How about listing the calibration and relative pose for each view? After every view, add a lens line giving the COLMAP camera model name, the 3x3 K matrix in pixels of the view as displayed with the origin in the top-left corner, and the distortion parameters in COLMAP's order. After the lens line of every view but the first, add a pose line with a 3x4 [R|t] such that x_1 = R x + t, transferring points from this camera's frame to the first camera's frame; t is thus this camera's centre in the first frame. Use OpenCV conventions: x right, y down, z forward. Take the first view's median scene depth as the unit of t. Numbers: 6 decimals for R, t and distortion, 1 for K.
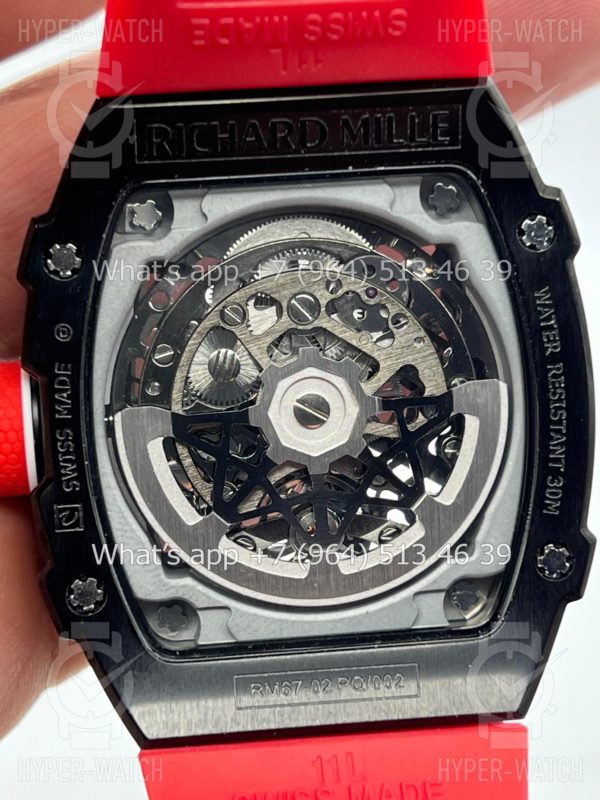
lens RADIAL K [[1851.1, 0, 300.0], [0, 1851.1, 400.0], [0, 0, 1]] dist [0.206188, -0.440595]
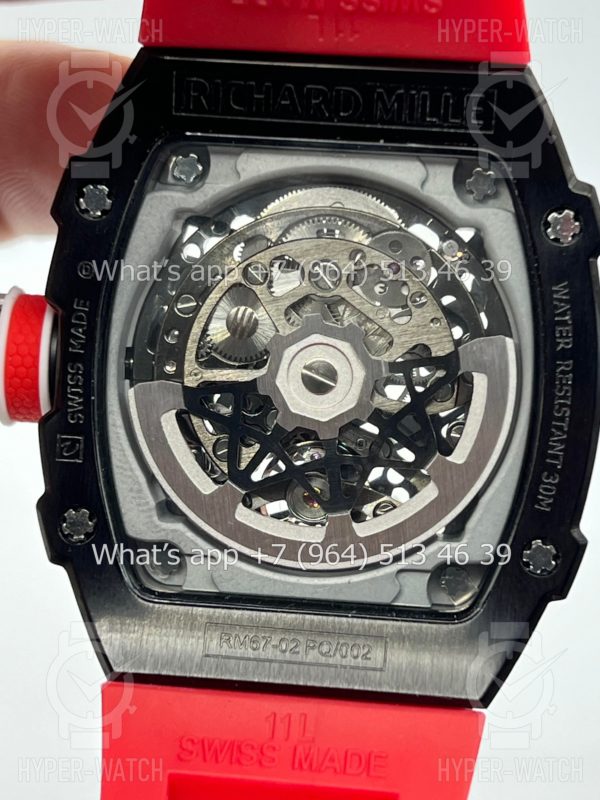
lens RADIAL K [[1851.1, 0, 300.0], [0, 1851.1, 400.0], [0, 0, 1]] dist [0.206188, -0.440595]
pose [[0.979364, 0.126645, -0.157503, 0.157842], [-0.127991, 0.991774, 0.001606, 0.018178], [0.156411, 0.018586, 0.987517, -0.002280]]
